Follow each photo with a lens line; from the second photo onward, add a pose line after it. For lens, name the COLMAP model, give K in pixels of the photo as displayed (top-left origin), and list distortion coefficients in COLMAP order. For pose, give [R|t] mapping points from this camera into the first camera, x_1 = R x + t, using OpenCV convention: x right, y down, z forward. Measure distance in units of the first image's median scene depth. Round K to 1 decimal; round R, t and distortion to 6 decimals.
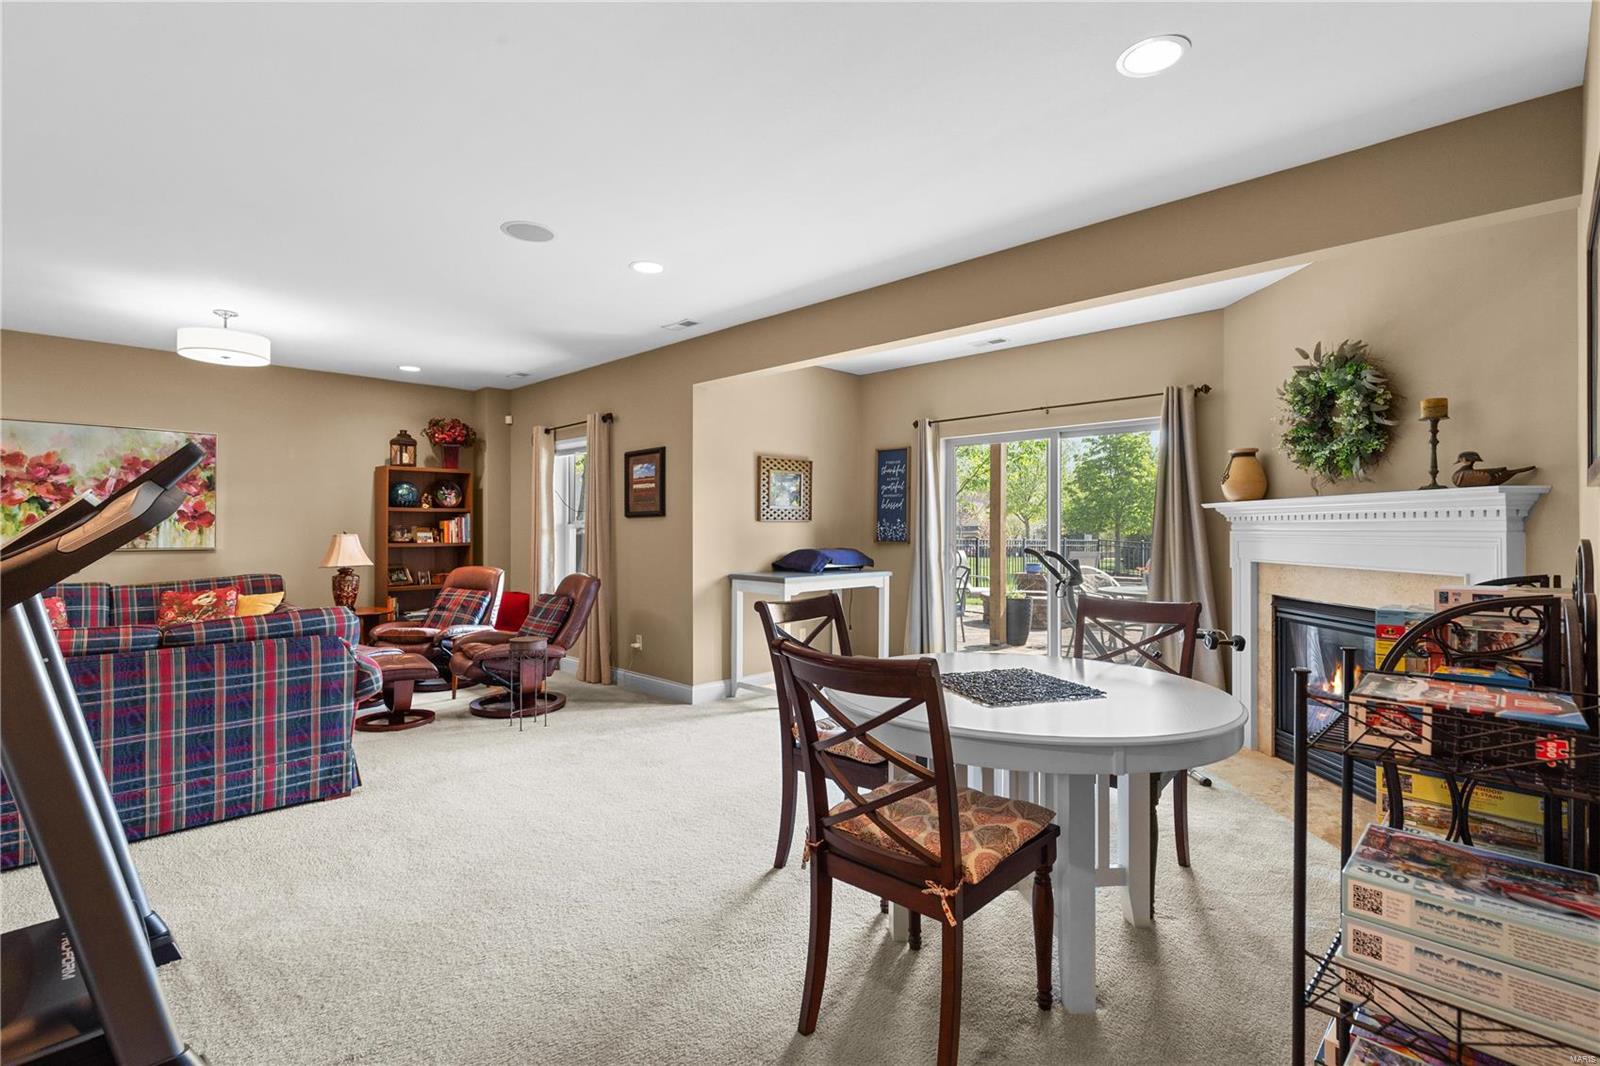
lens RADIAL K [[732.0, 0, 803.8], [0, 732.0, 526.8], [0, 0, 1]] dist [0.008925, -0.001959]
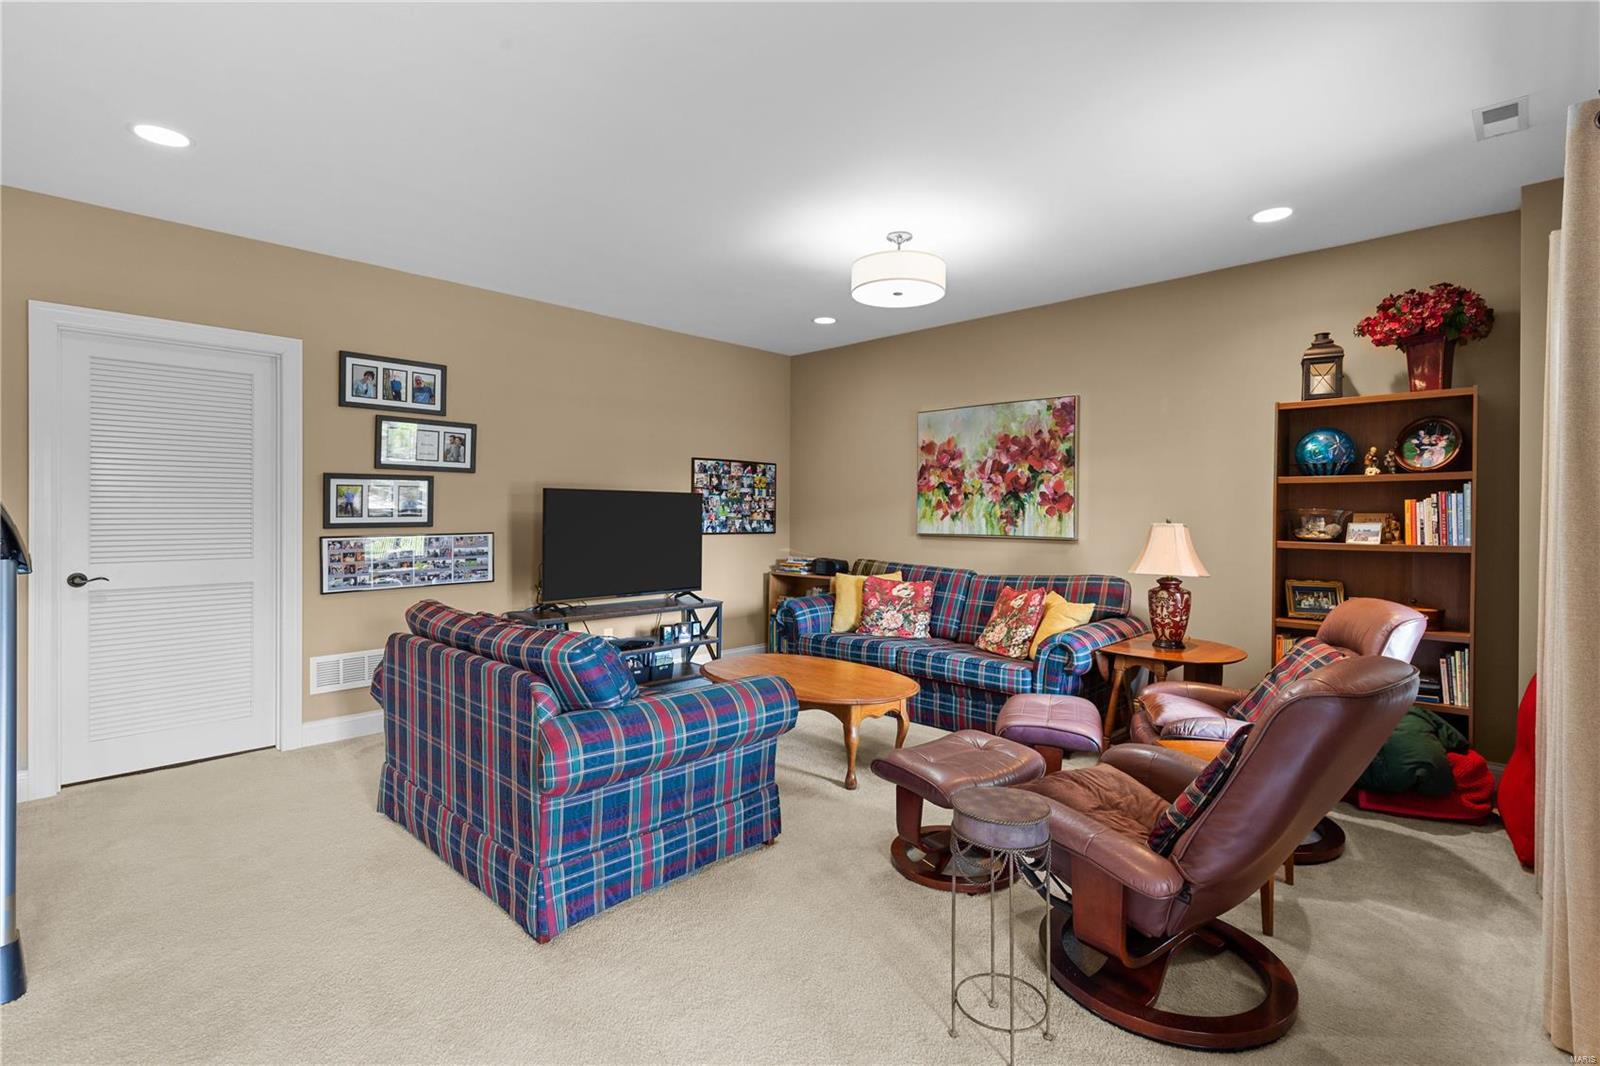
lens RADIAL K [[732.0, 0, 798.4], [0, 732.0, 530.5], [0, 0, 1]] dist [0.008925, -0.001959]
pose [[0.004999, 0.026816, -0.999628, -0.003897], [-0.001978, 0.999639, 0.026807, -0.000159], [0.999986, 0.001843, 0.005050, 0.704381]]
